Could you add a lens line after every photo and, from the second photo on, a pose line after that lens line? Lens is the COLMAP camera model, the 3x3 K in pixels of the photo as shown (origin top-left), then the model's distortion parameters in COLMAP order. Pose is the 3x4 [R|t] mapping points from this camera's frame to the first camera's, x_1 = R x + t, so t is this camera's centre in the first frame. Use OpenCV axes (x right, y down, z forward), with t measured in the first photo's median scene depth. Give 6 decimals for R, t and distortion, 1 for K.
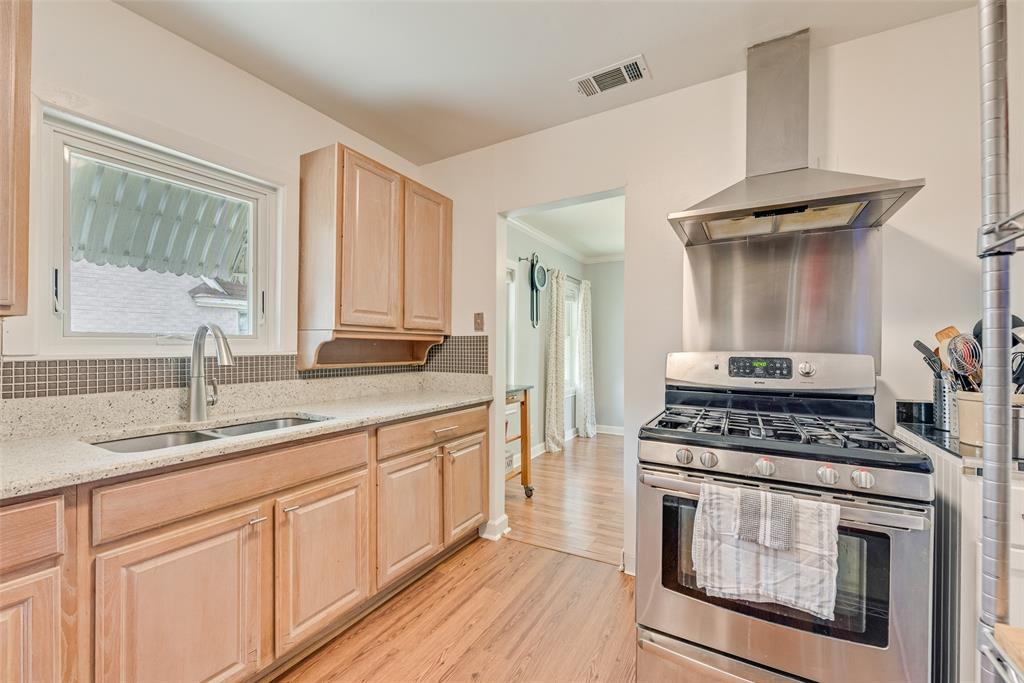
lens RADIAL K [[414.8, 0, 526.2], [0, 414.8, 346.8], [0, 0, 1]] dist [0.002528, -0.003135]
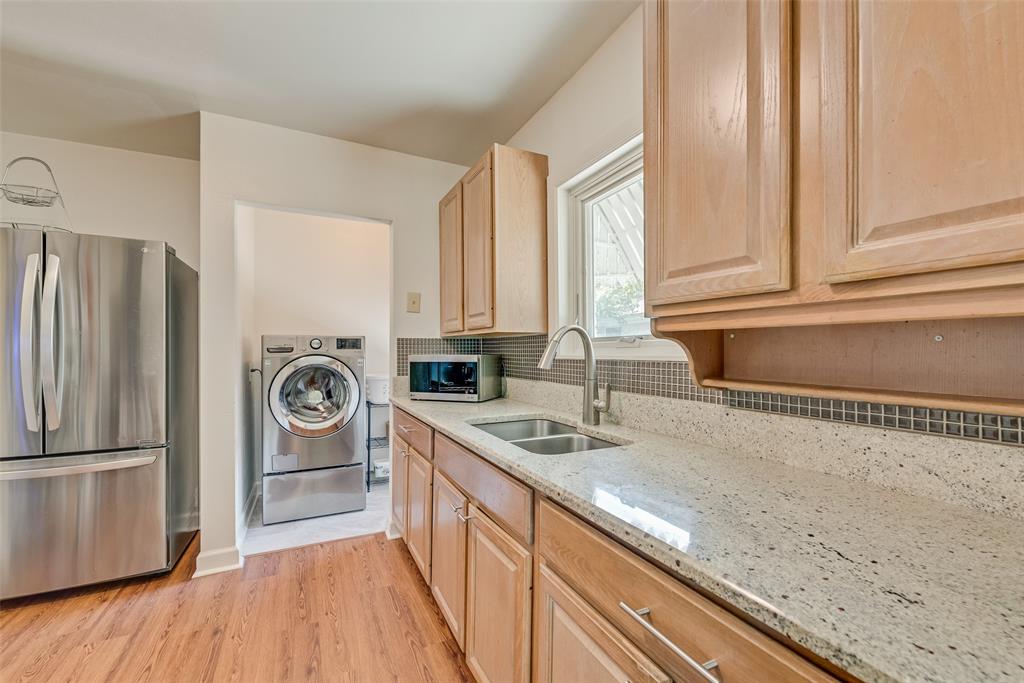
lens RADIAL K [[414.8, 0, 505.9], [0, 414.8, 350.4], [0, 0, 1]] dist [0.002528, -0.003135]
pose [[-0.578804, -0.002214, -0.815464, 0.121406], [-0.001073, 0.999998, -0.001953, 0.004680], [0.815466, -0.000256, -0.578805, 1.334581]]
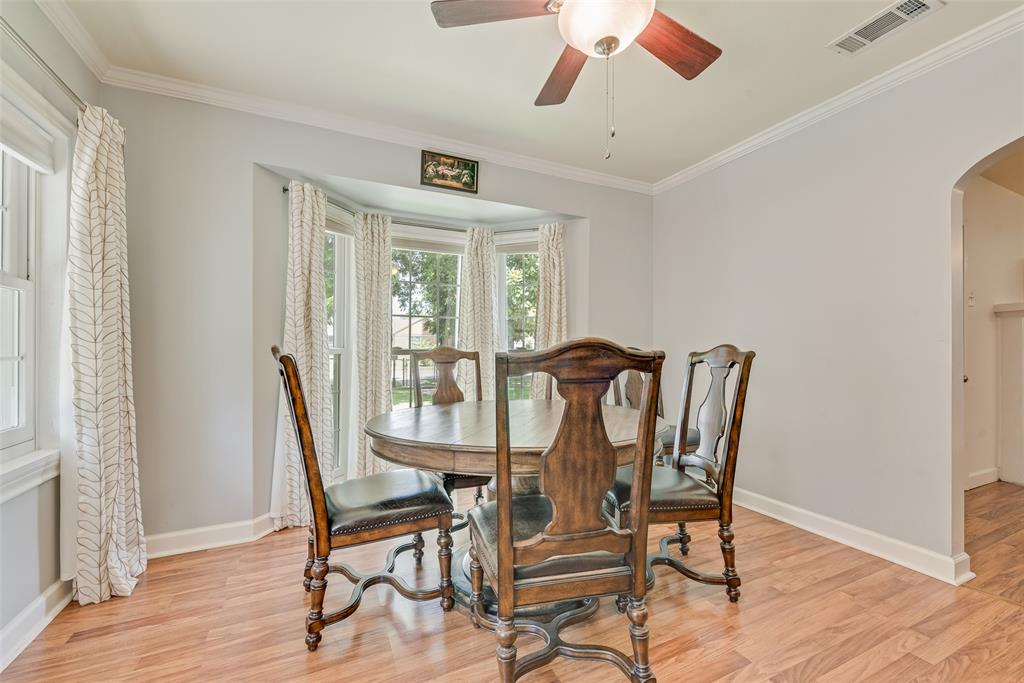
lens RADIAL K [[414.8, 0, 510.3], [0, 414.8, 345.2], [0, 0, 1]] dist [0.002528, -0.003135]
pose [[0.596220, -0.002163, 0.802818, 0.225657], [-0.000148, 0.999996, 0.002805, 0.063457], [-0.802821, -0.001791, 0.596217, 1.715581]]
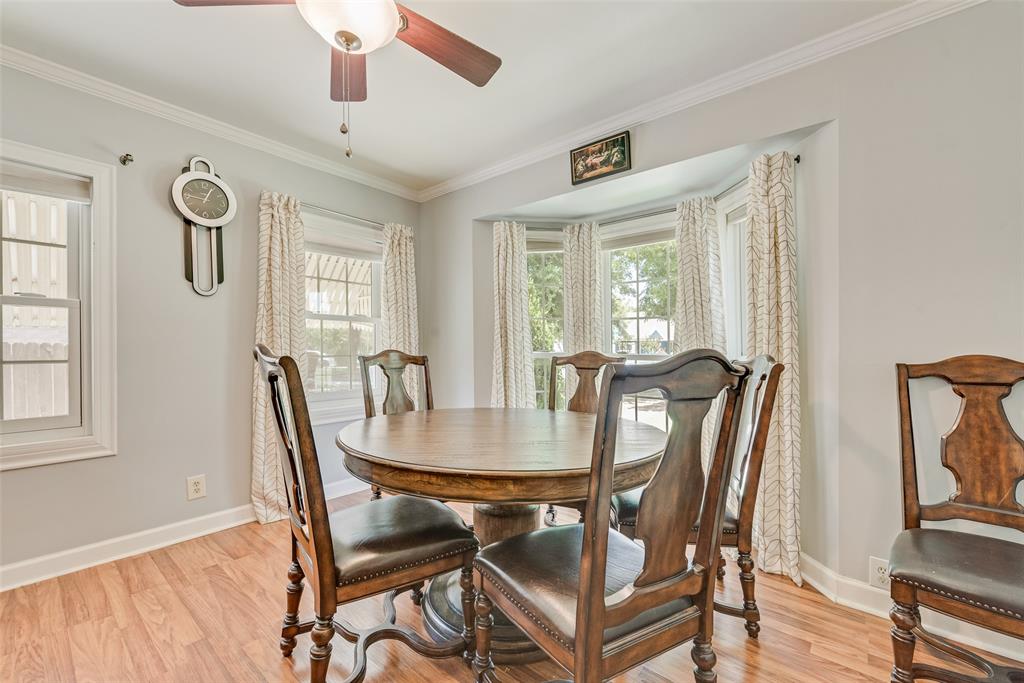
lens RADIAL K [[414.8, 0, 512.5], [0, 414.8, 346.8], [0, 0, 1]] dist [0.002528, -0.003135]
pose [[0.979690, -0.009947, -0.200272, 1.331056], [0.010610, 0.999941, 0.002235, 0.054107], [0.200238, -0.004315, 0.979738, 1.374273]]
